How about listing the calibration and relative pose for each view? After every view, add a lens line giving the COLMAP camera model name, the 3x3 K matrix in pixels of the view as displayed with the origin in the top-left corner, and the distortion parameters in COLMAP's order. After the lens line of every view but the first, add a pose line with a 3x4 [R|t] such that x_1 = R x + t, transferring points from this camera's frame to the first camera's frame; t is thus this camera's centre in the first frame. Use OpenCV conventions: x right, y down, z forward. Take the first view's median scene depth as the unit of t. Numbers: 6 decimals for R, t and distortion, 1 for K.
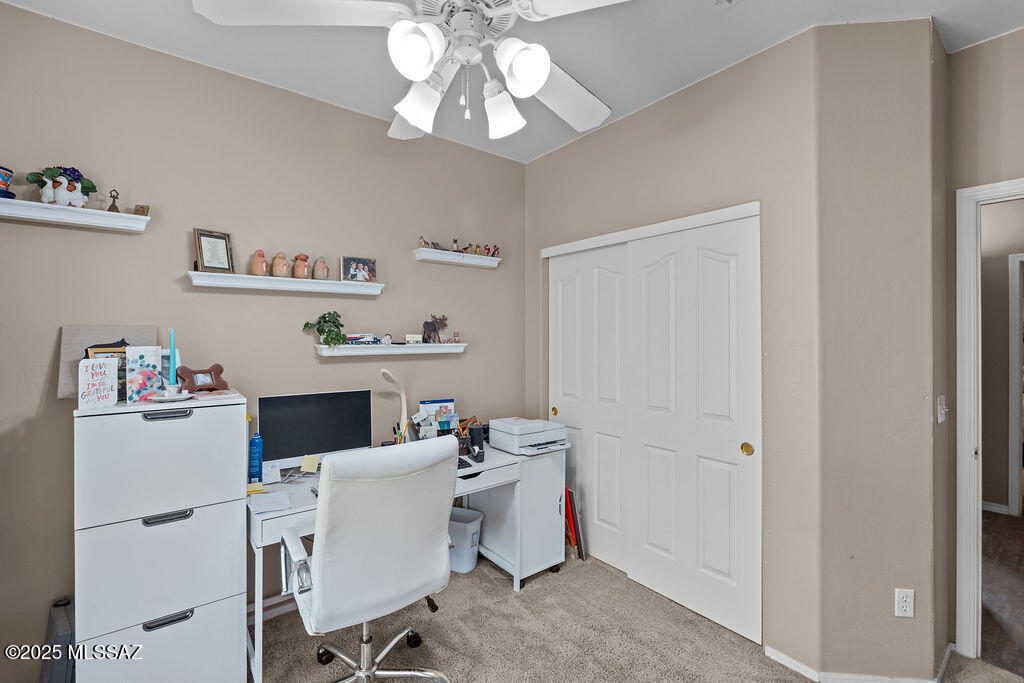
lens RADIAL K [[452.2, 0, 512.4], [0, 452.2, 340.1], [0, 0, 1]] dist [-0.001408, 0.000126]
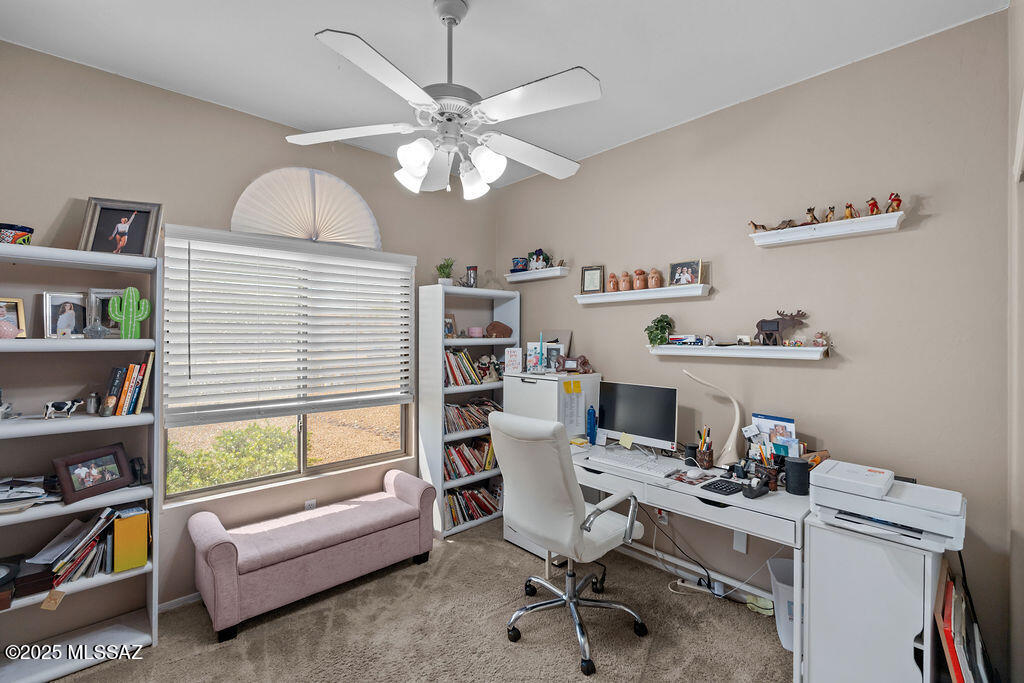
lens RADIAL K [[452.2, 0, 512.4], [0, 452.2, 340.1], [0, 0, 1]] dist [-0.001408, 0.000126]
pose [[0.088868, 0.008640, -0.996006, 0.675619], [-0.010537, 0.999915, 0.007733, -0.005836], [0.995988, 0.009808, 0.088952, 0.520517]]
